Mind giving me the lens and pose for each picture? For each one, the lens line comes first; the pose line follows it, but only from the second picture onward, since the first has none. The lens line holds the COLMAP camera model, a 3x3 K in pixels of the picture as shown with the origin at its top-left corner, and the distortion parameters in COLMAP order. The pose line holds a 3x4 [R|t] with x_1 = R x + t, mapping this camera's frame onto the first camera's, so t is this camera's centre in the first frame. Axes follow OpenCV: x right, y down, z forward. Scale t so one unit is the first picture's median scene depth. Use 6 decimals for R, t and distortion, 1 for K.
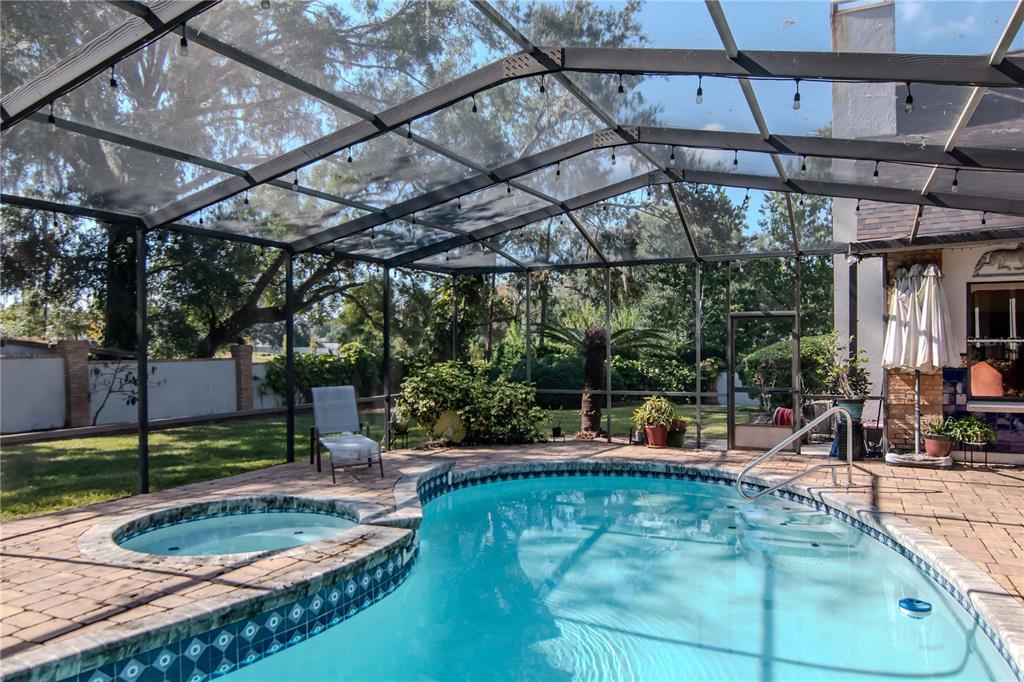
lens RADIAL K [[735.1, 0, 505.2], [0, 735.1, 342.4], [0, 0, 1]] dist [-0.002608, -0.012712]
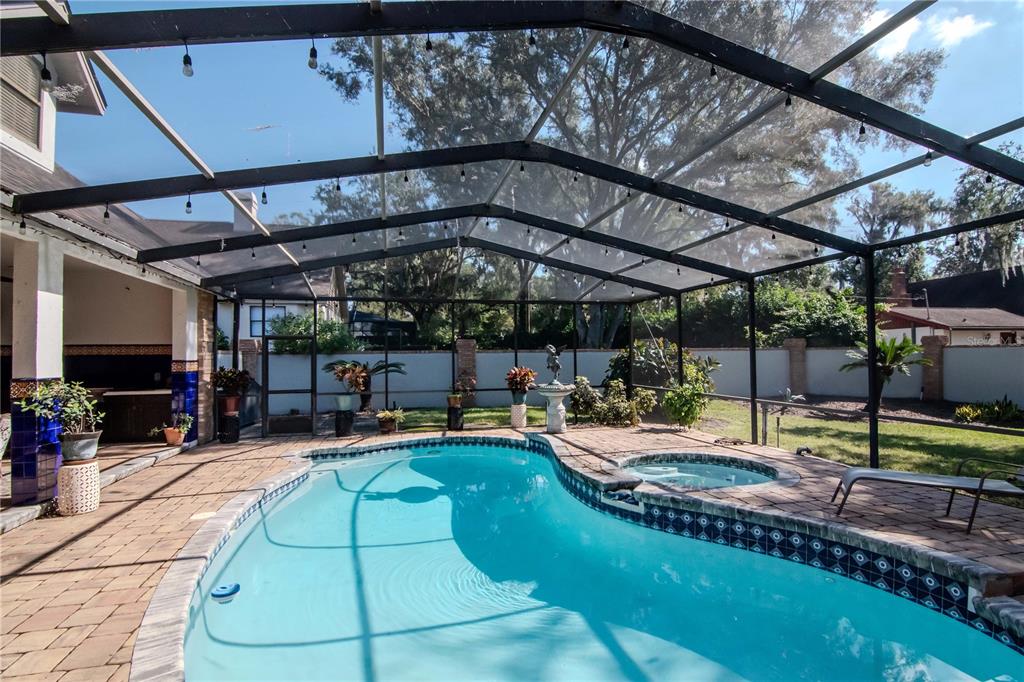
lens RADIAL K [[506.9, 0, 511.8], [0, 506.9, 340.9], [0, 0, 1]] dist [-0.010631, -0.007838]
pose [[-0.781042, -0.006732, -0.624443, 0.343592], [0.007156, 0.999780, -0.019730, -0.004670], [0.624438, -0.019879, -0.780821, 0.901142]]
